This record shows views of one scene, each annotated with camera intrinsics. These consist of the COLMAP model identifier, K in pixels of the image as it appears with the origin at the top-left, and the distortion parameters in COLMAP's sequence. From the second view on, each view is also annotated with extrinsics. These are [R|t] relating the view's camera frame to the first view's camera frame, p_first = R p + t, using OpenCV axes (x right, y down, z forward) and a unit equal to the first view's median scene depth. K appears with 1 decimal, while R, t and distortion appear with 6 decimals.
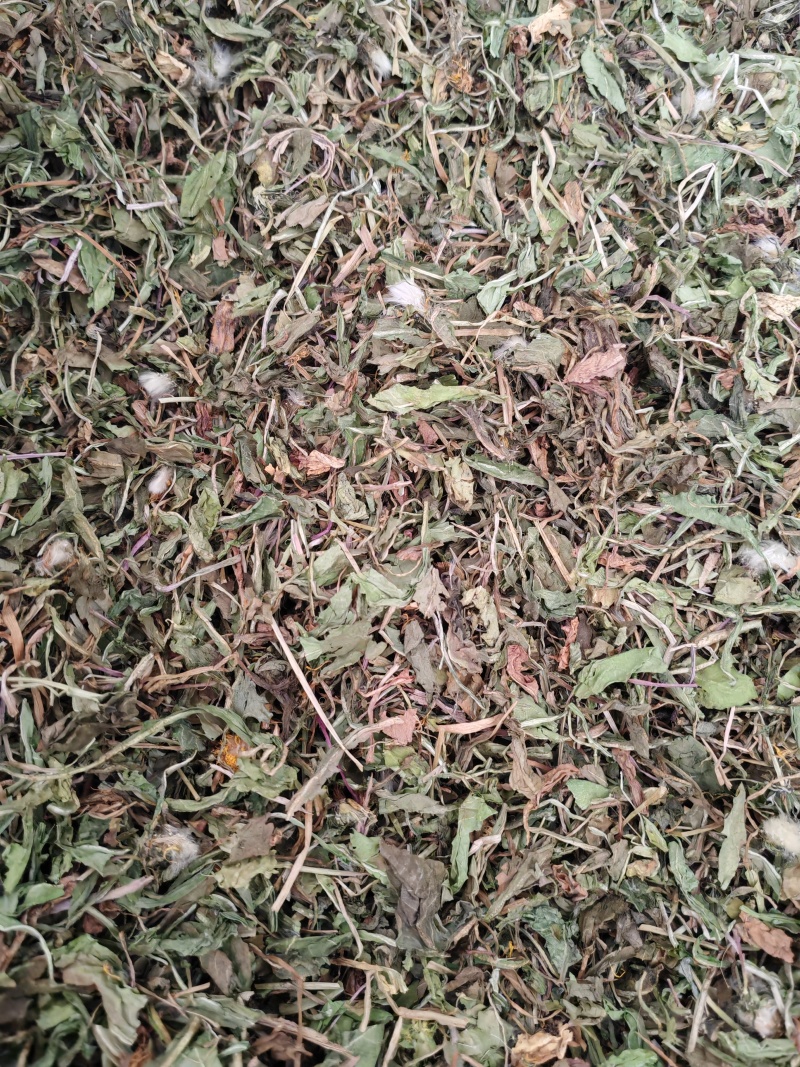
lens RADIAL K [[854.4, 0, 400.0], [0, 854.4, 533.5], [0, 0, 1]] dist [-0.035850, 0.031201]
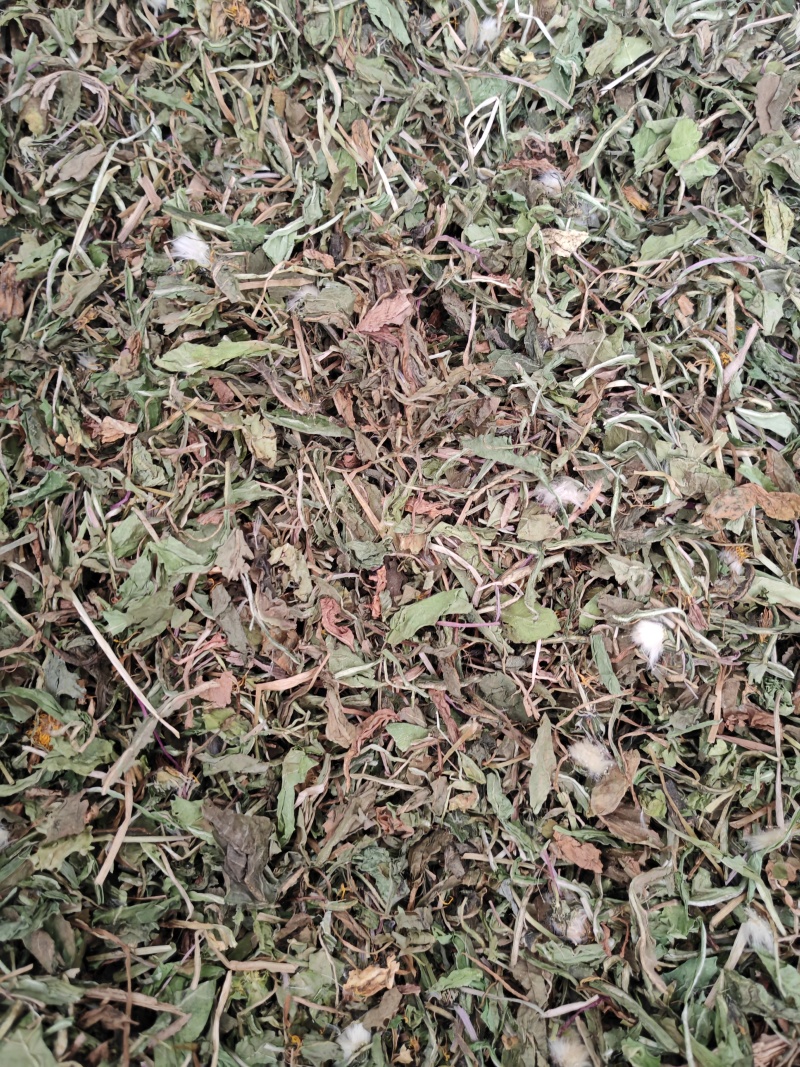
lens RADIAL K [[854.4, 0, 400.0], [0, 854.4, 533.5], [0, 0, 1]] dist [-0.035850, 0.031201]
pose [[0.991264, -0.081699, 0.103541, 0.121490], [0.073681, 0.994145, 0.079031, -0.018580], [-0.109392, -0.070711, 0.991480, -0.002762]]
